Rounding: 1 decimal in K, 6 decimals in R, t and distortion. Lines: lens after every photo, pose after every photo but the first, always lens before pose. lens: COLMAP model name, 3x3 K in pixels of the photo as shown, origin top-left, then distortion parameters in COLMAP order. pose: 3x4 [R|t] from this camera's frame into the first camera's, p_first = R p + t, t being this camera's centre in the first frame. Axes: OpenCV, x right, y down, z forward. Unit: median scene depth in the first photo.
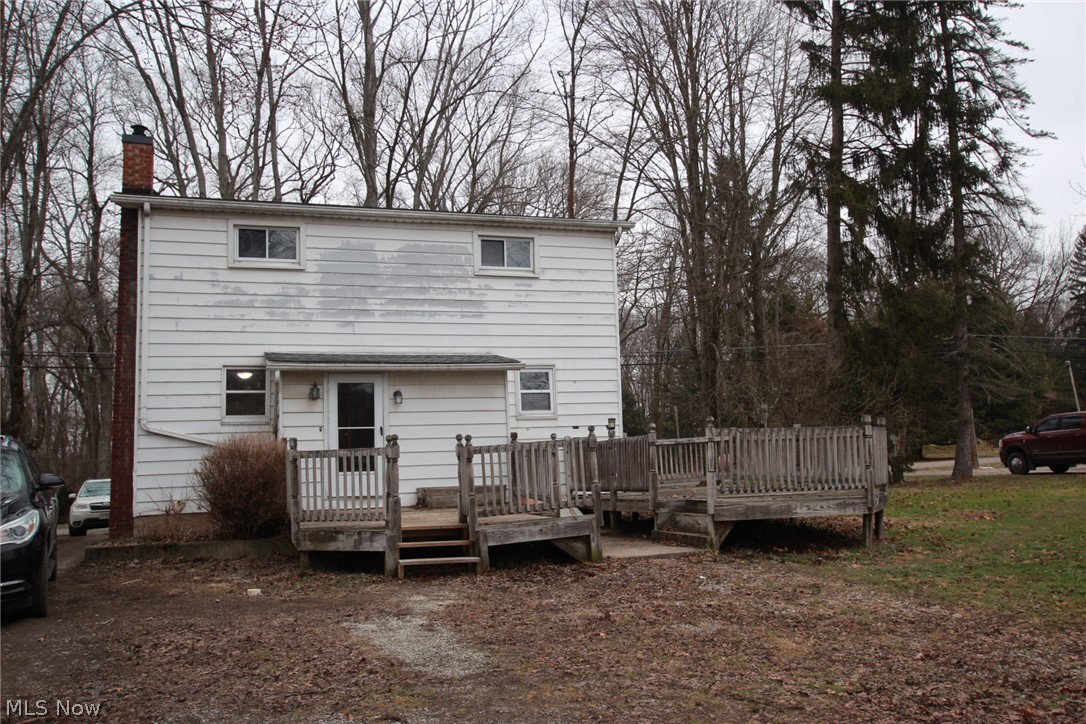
lens RADIAL K [[976.9, 0, 545.7], [0, 976.9, 361.0], [0, 0, 1]] dist [0.007222, 0.009073]
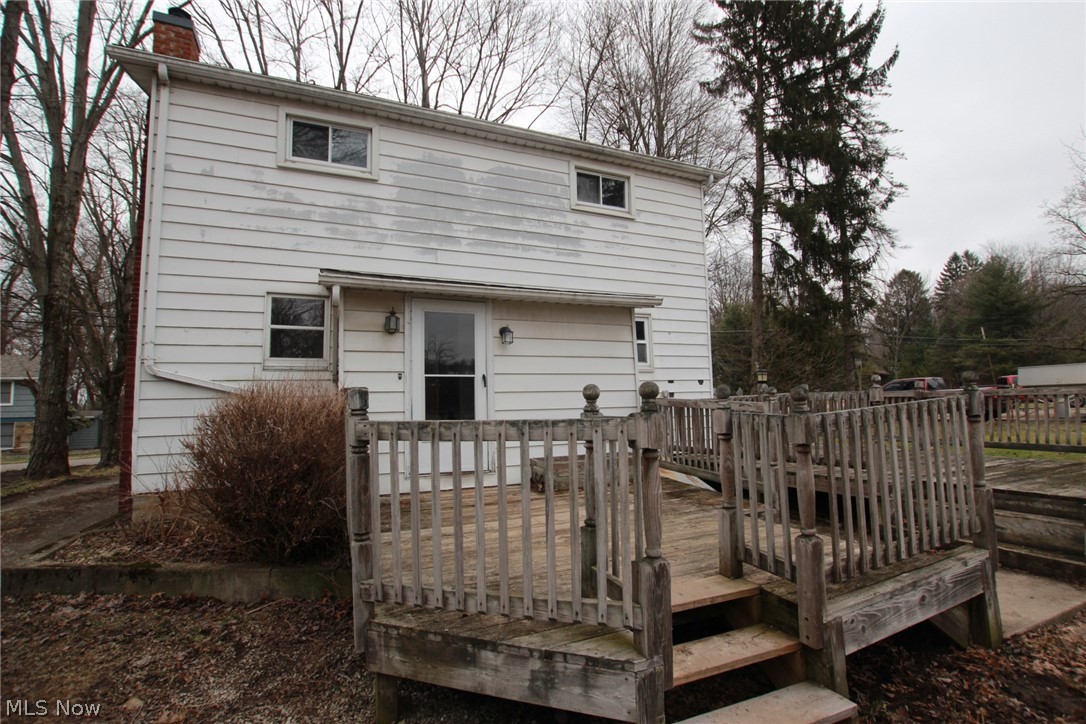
lens RADIAL K [[502.8, 0, 540.9], [0, 502.8, 365.4], [0, 0, 1]] dist [-0.027586, 0.001111]
pose [[0.995476, 0.018856, 0.093121, -0.150917], [-0.021410, 0.999419, 0.026508, 0.046415], [-0.092567, -0.028382, 0.995302, 0.585733]]
